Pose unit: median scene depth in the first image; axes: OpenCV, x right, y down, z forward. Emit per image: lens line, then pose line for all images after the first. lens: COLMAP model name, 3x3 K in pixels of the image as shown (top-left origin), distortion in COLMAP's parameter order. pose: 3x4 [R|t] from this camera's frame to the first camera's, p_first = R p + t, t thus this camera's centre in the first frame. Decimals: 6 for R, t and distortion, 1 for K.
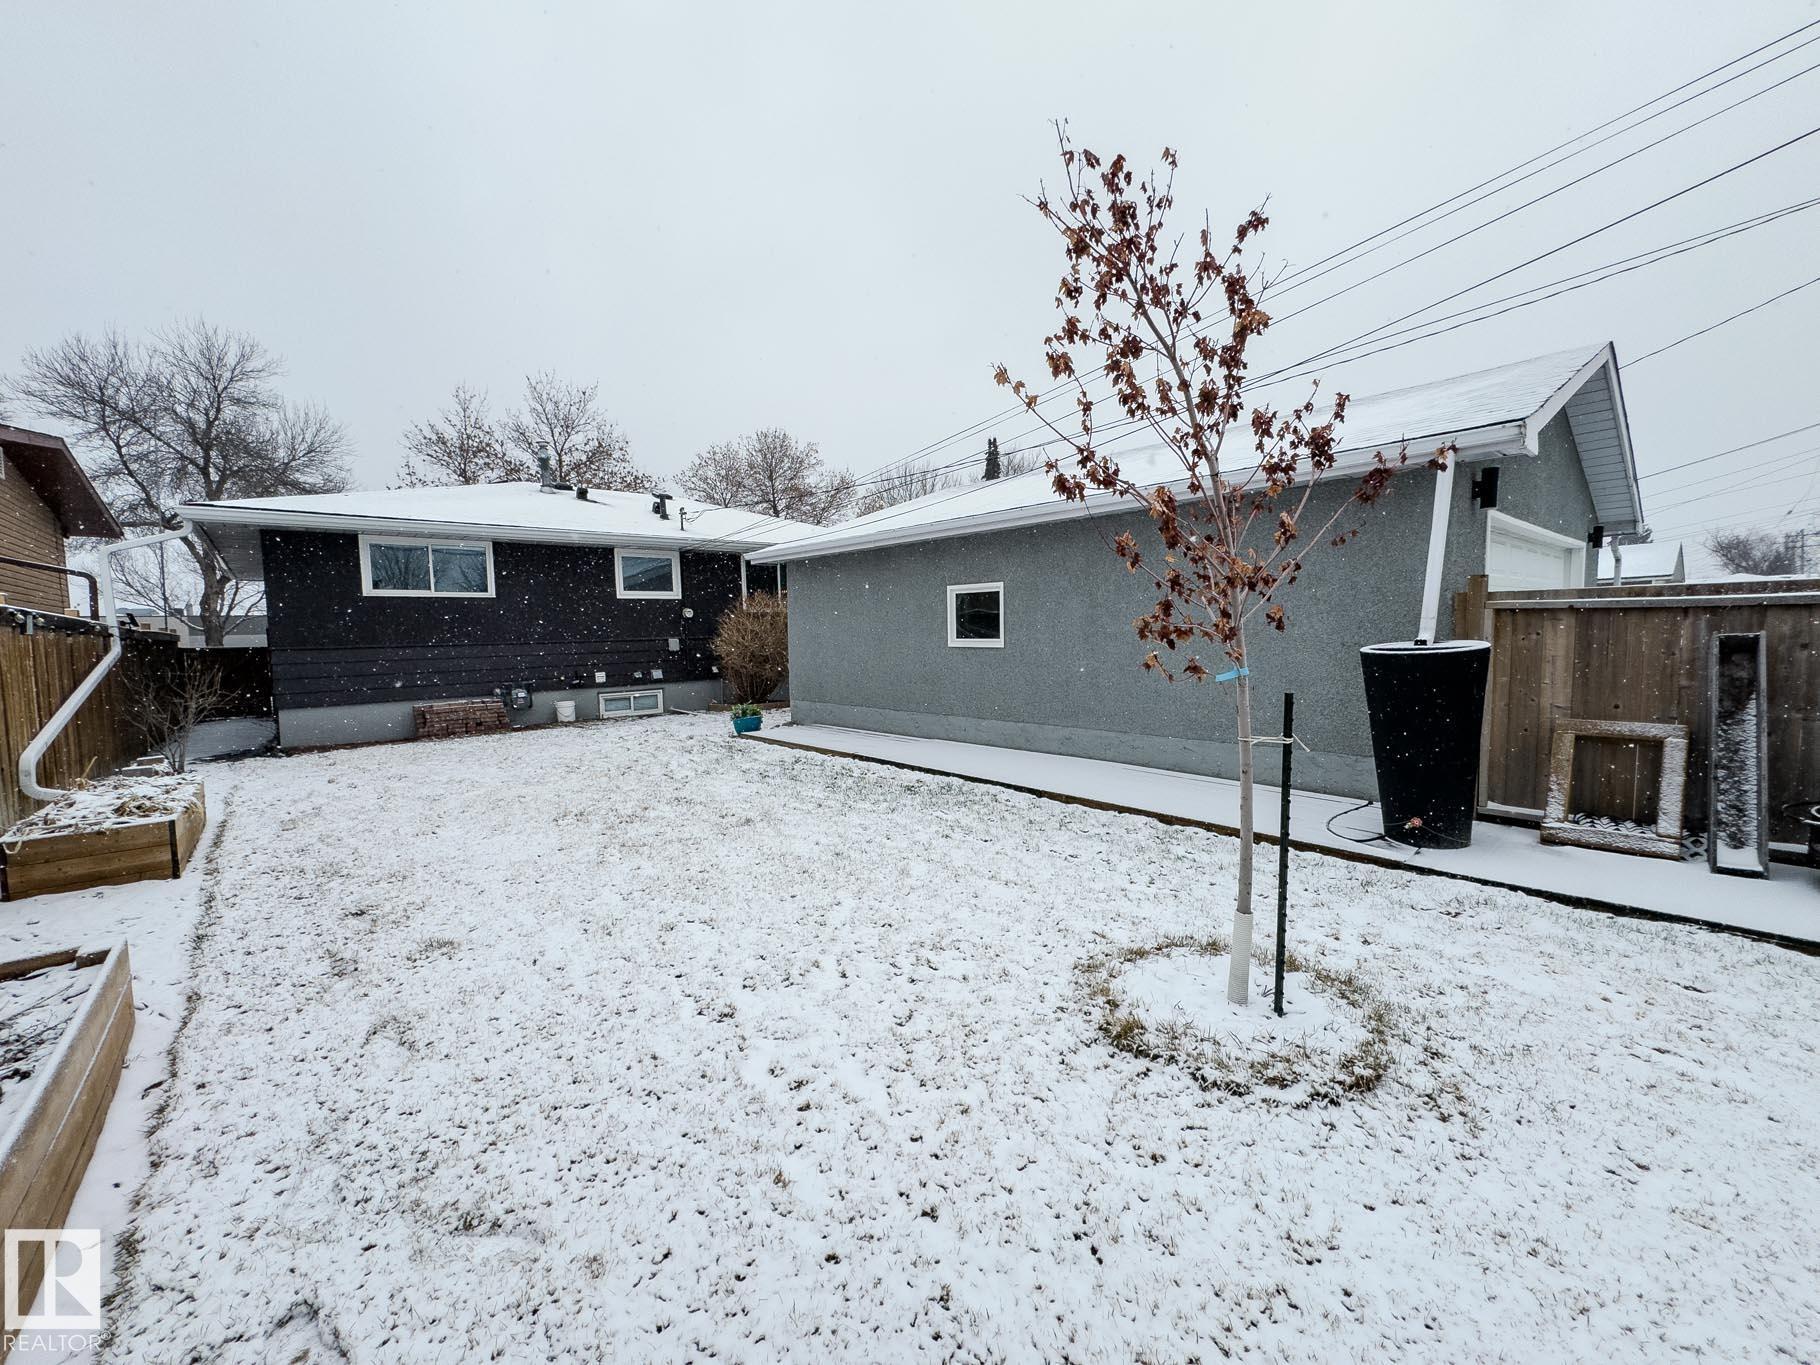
lens RADIAL K [[723.0, 0, 910.0], [0, 723.0, 682.5], [0, 0, 1]] dist [-0.001325, -0.000111]
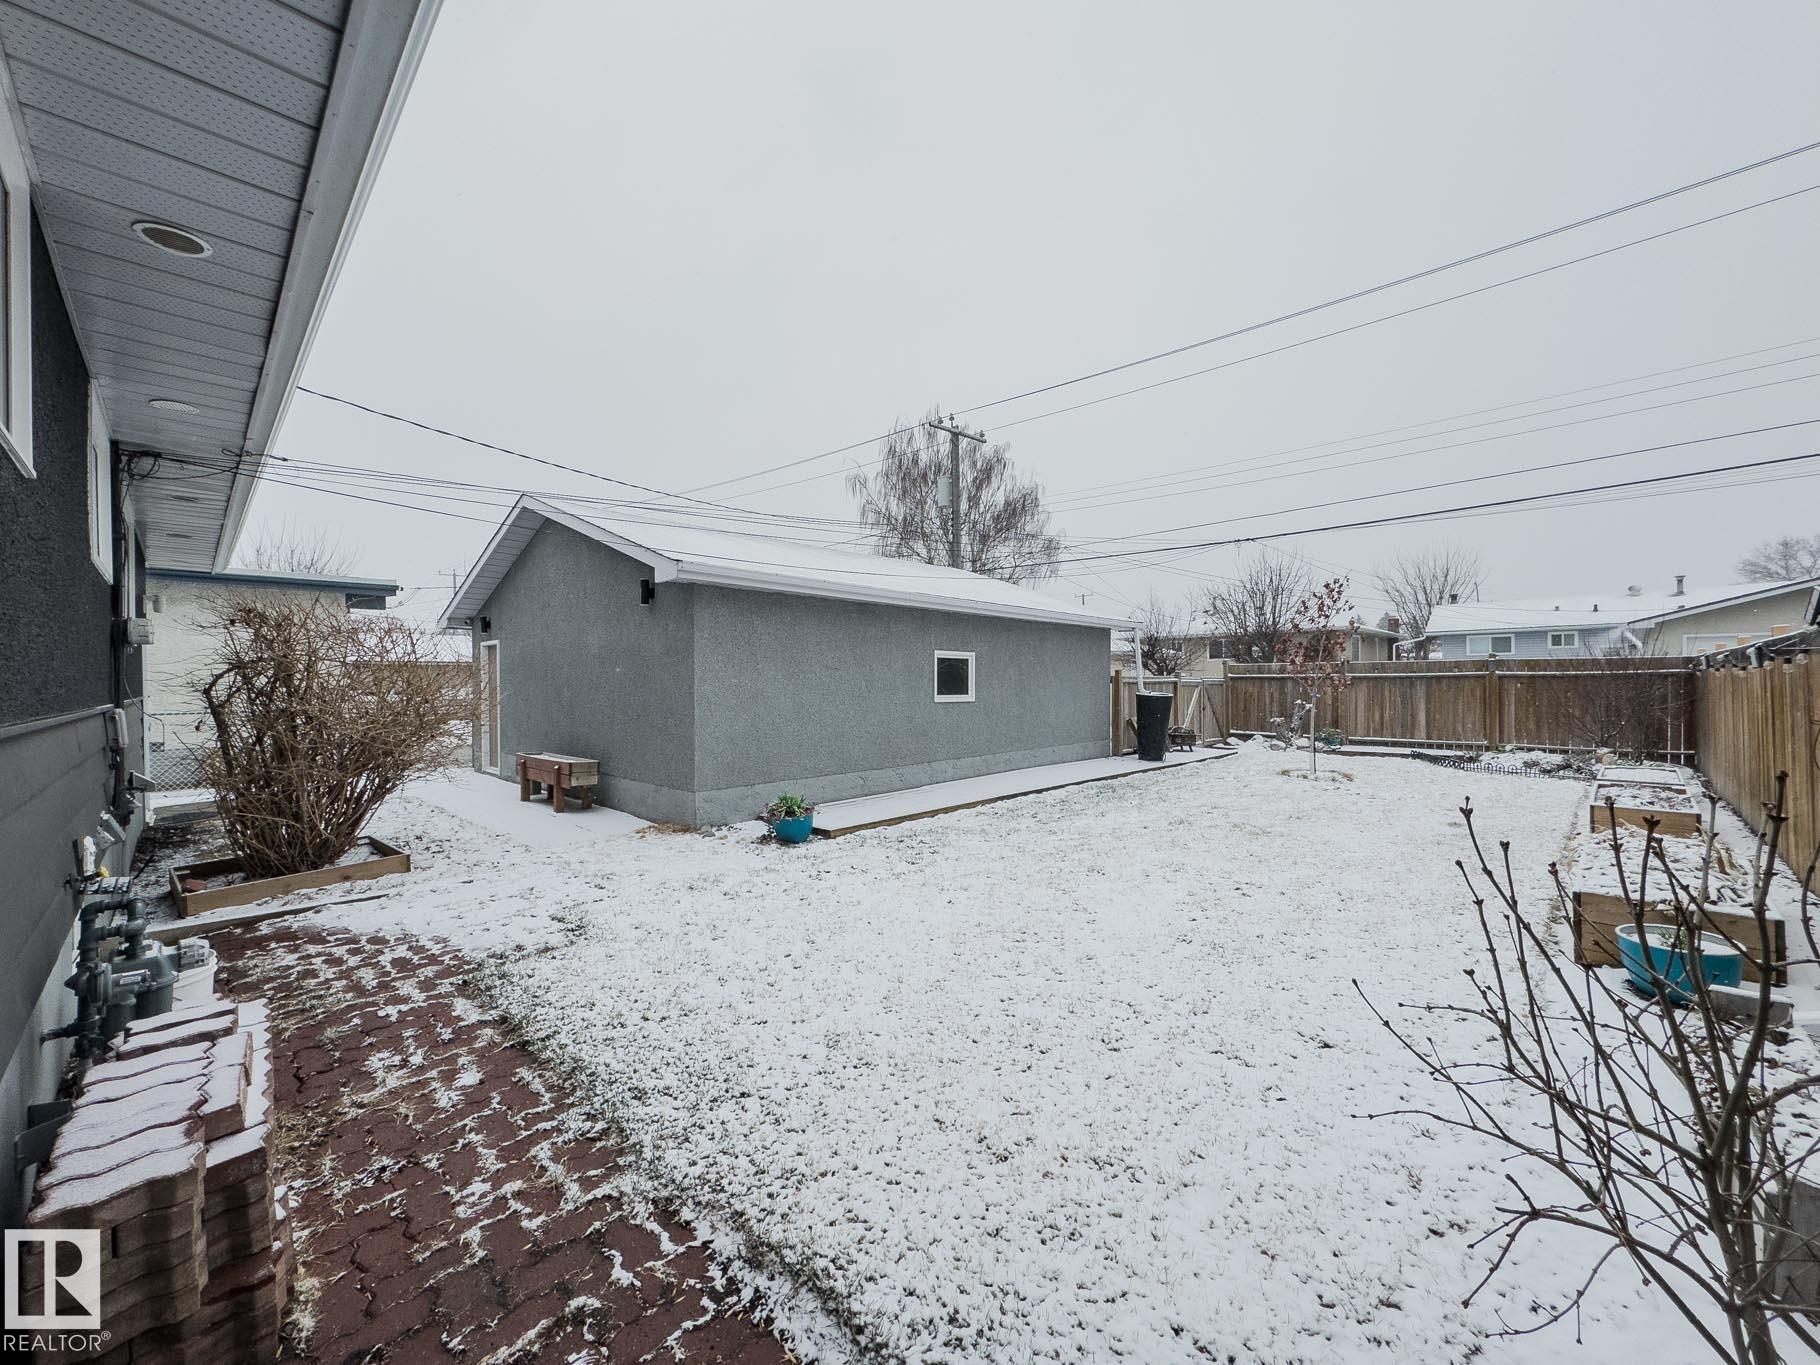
lens RADIAL K [[723.0, 0, 910.0], [0, 723.0, 682.5], [0, 0, 1]] dist [-0.001325, -0.000111]
pose [[-0.079592, 0.034297, 0.996237, -1.150055], [0.086146, 0.995906, -0.027403, -0.055217], [-0.993098, 0.083641, -0.082221, 1.186871]]
